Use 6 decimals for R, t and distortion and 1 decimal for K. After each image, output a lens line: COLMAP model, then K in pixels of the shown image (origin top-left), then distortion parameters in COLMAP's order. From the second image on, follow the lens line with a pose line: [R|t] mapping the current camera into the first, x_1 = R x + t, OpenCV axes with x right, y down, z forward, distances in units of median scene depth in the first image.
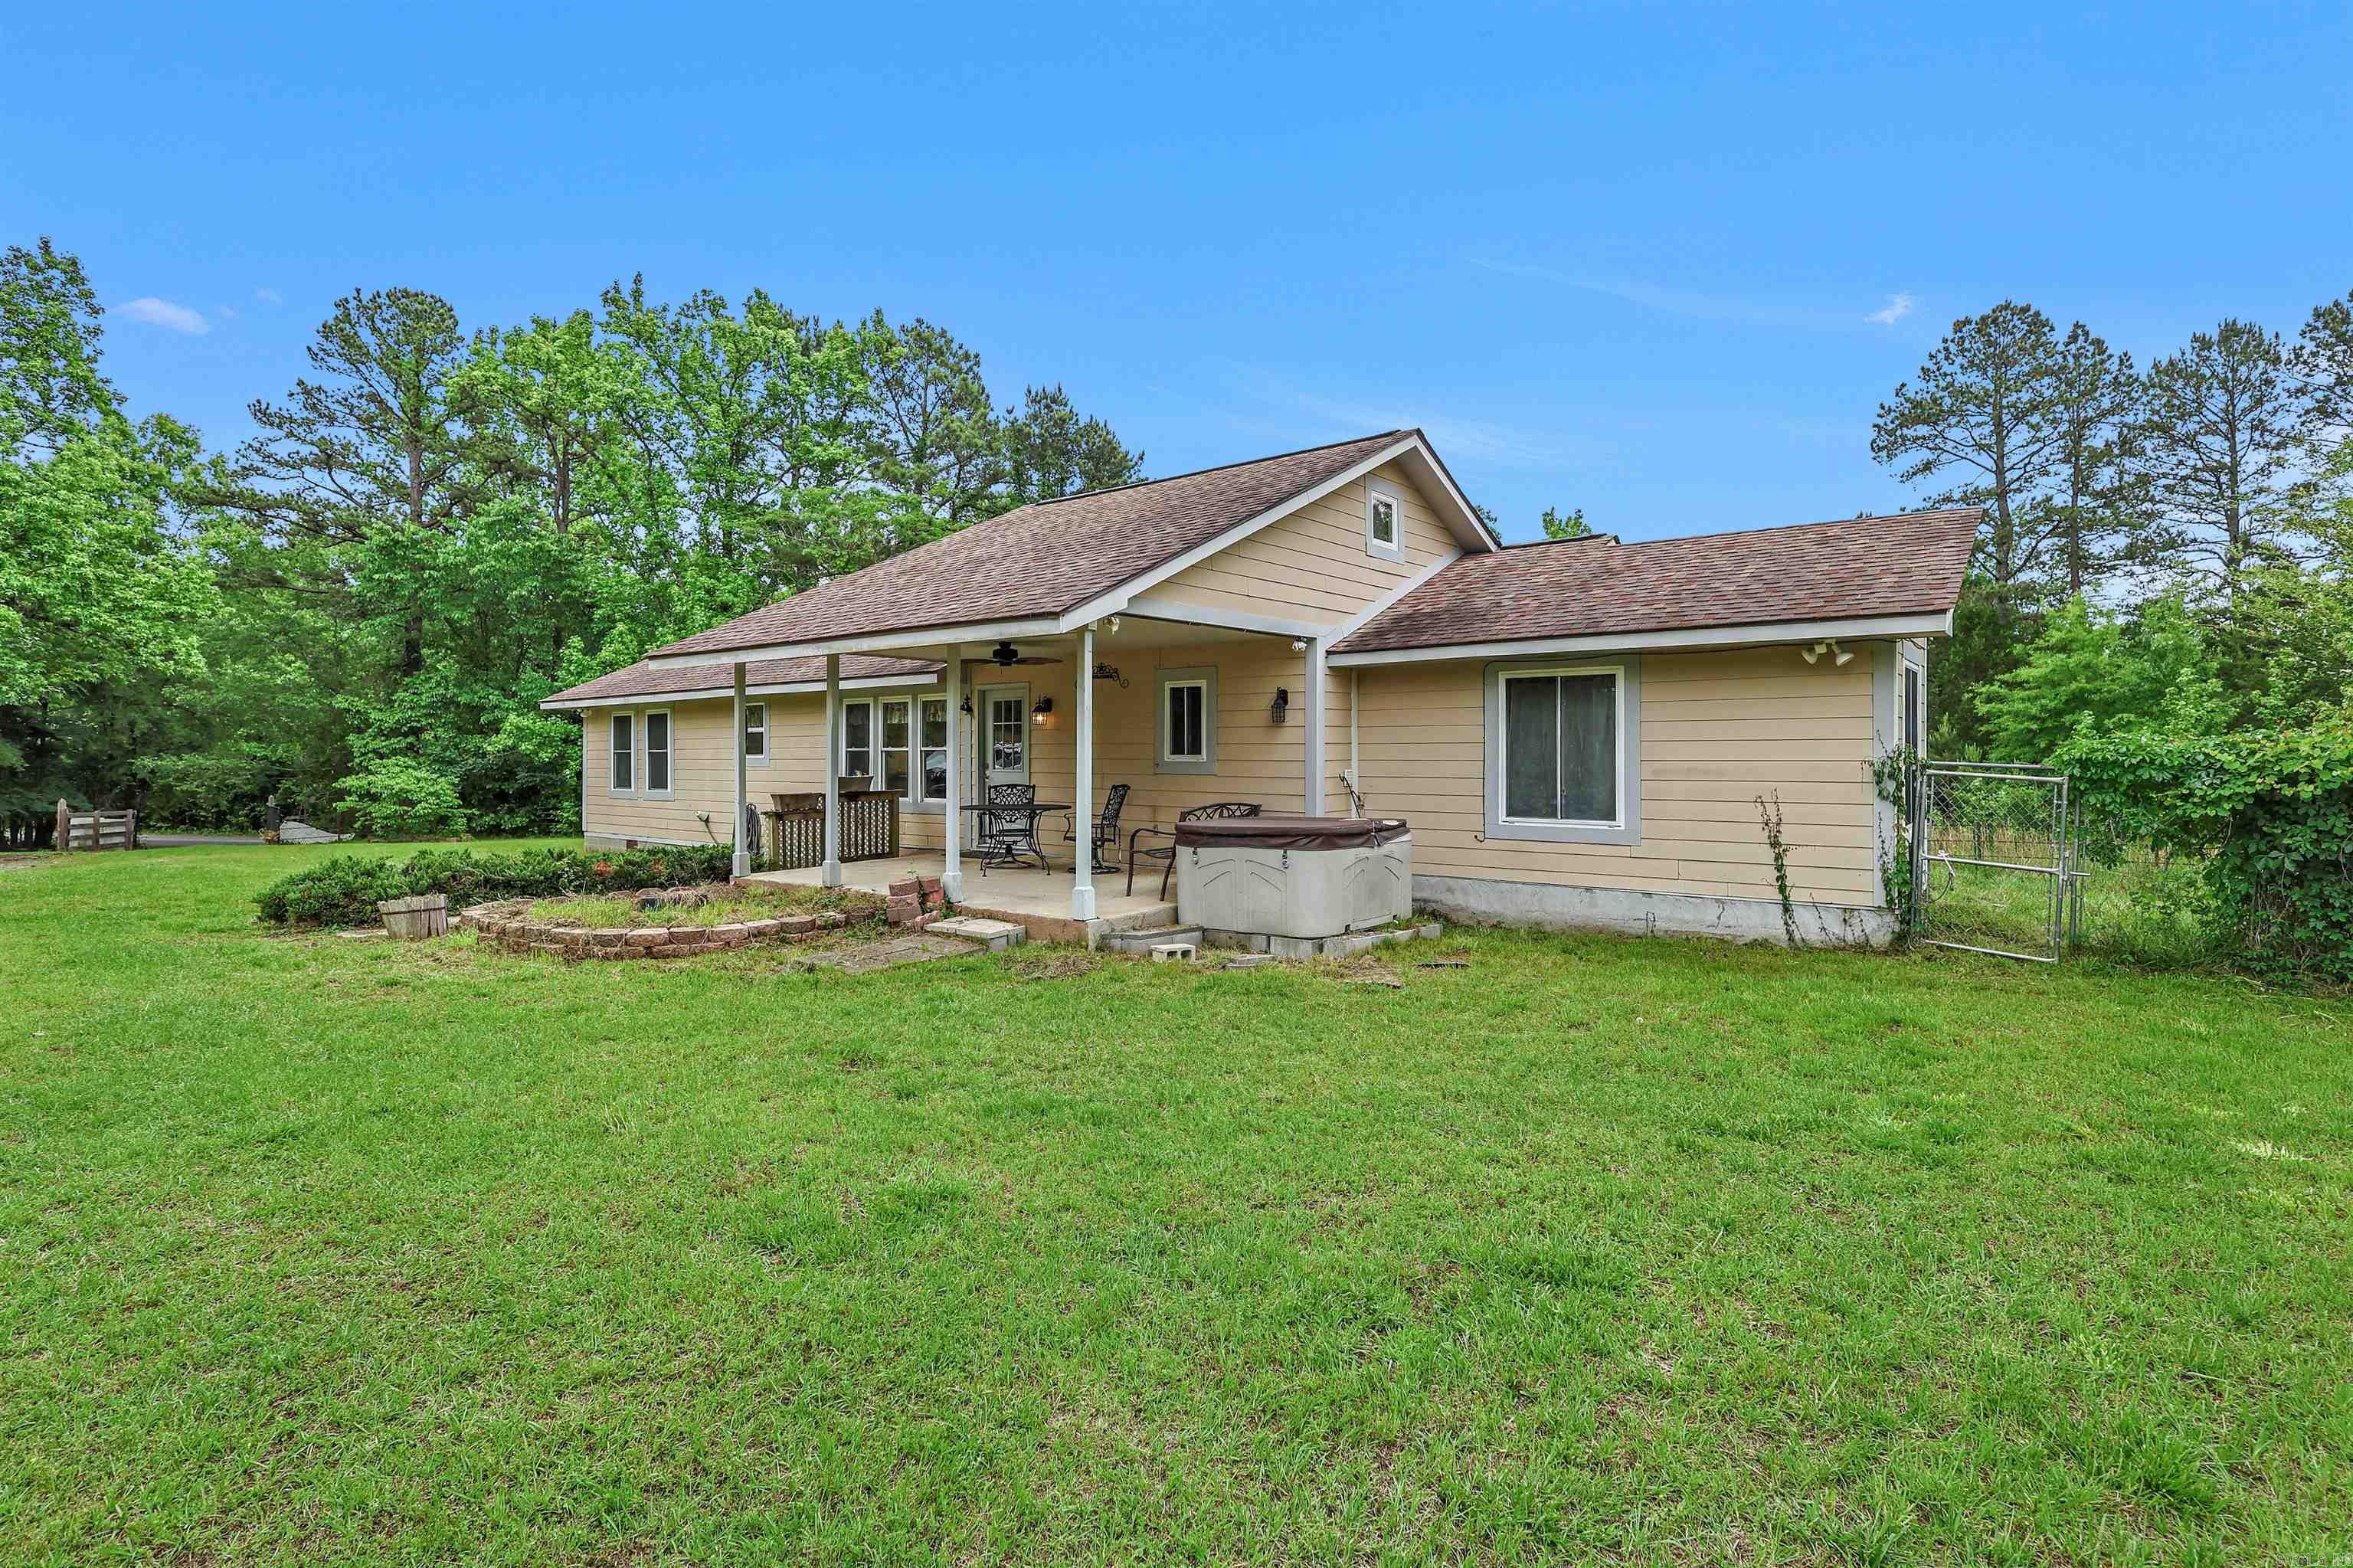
lens RADIAL K [[1113.3, 0, 1166.6], [0, 1113.3, 744.4], [0, 0, 1]] dist [0.000730, 0.000497]
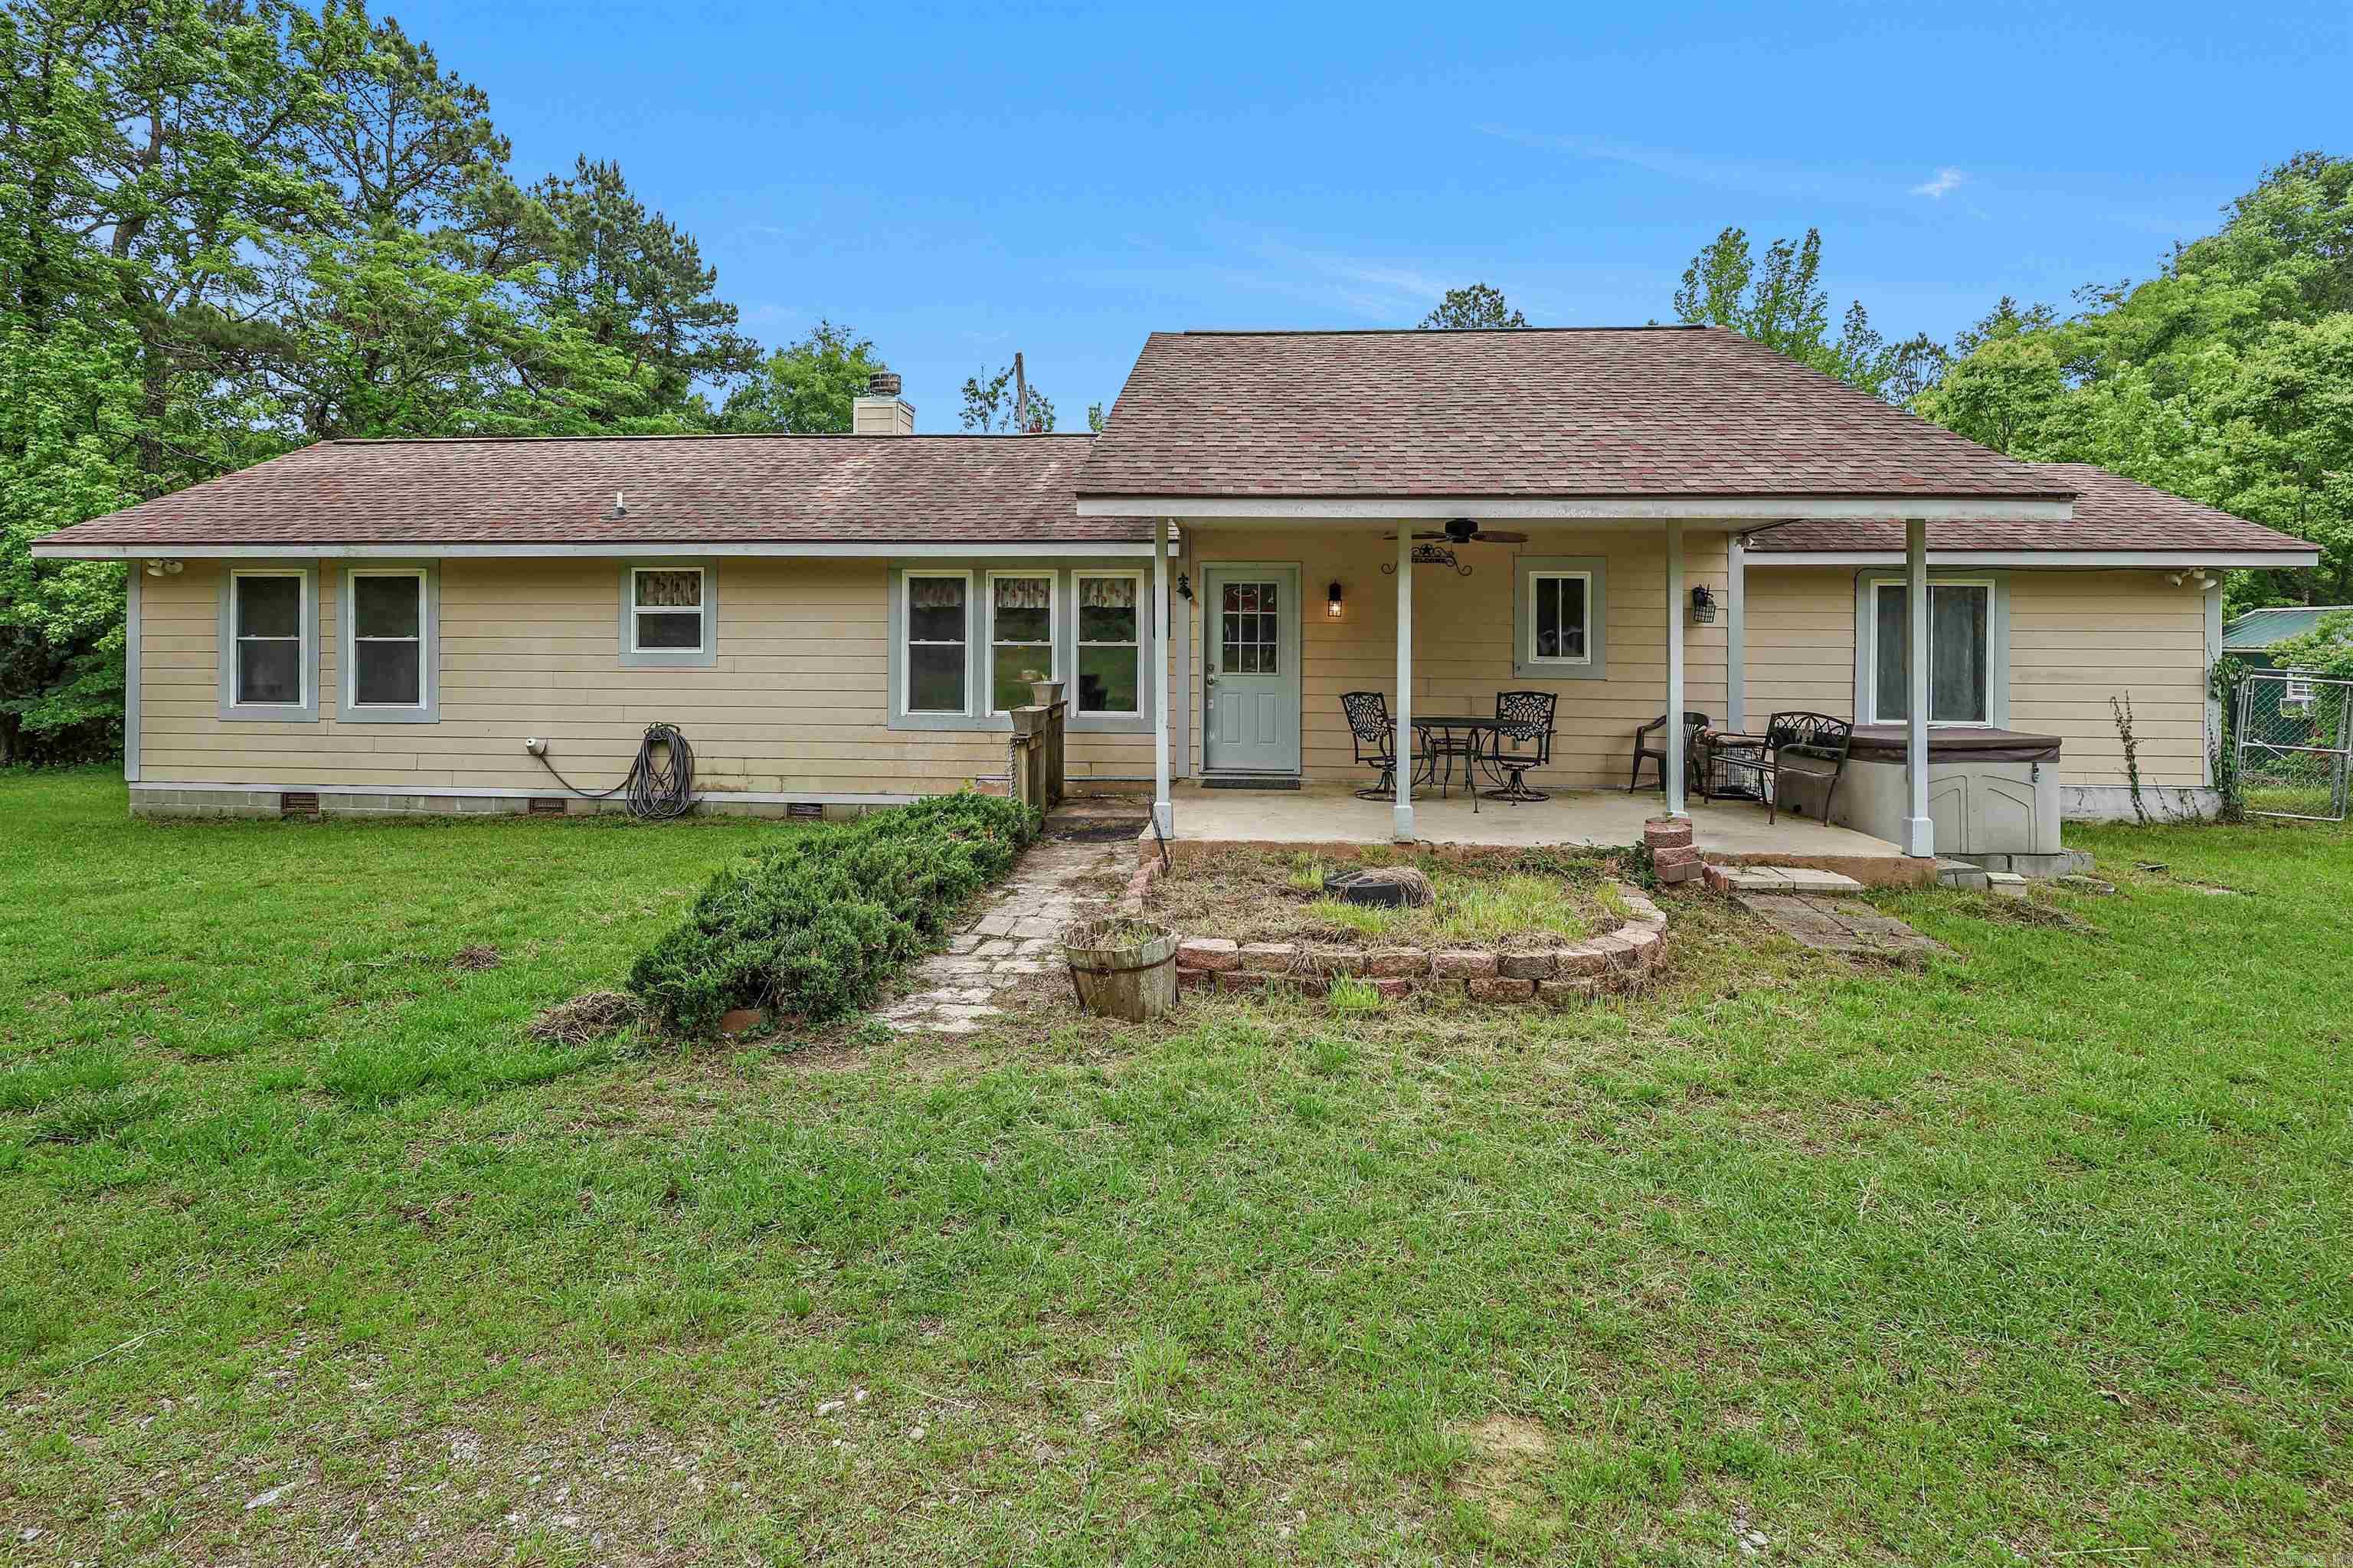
lens RADIAL K [[1162.1, 0, 1166.3], [0, 1162.1, 650.4], [0, 0, 1]] dist [0.003982, 0.000919]
pose [[0.834621, 0.008581, 0.550757, -0.585406], [-0.015175, 0.999857, 0.007417, 0.001972], [-0.550615, -0.014548, 0.834632, 0.319317]]
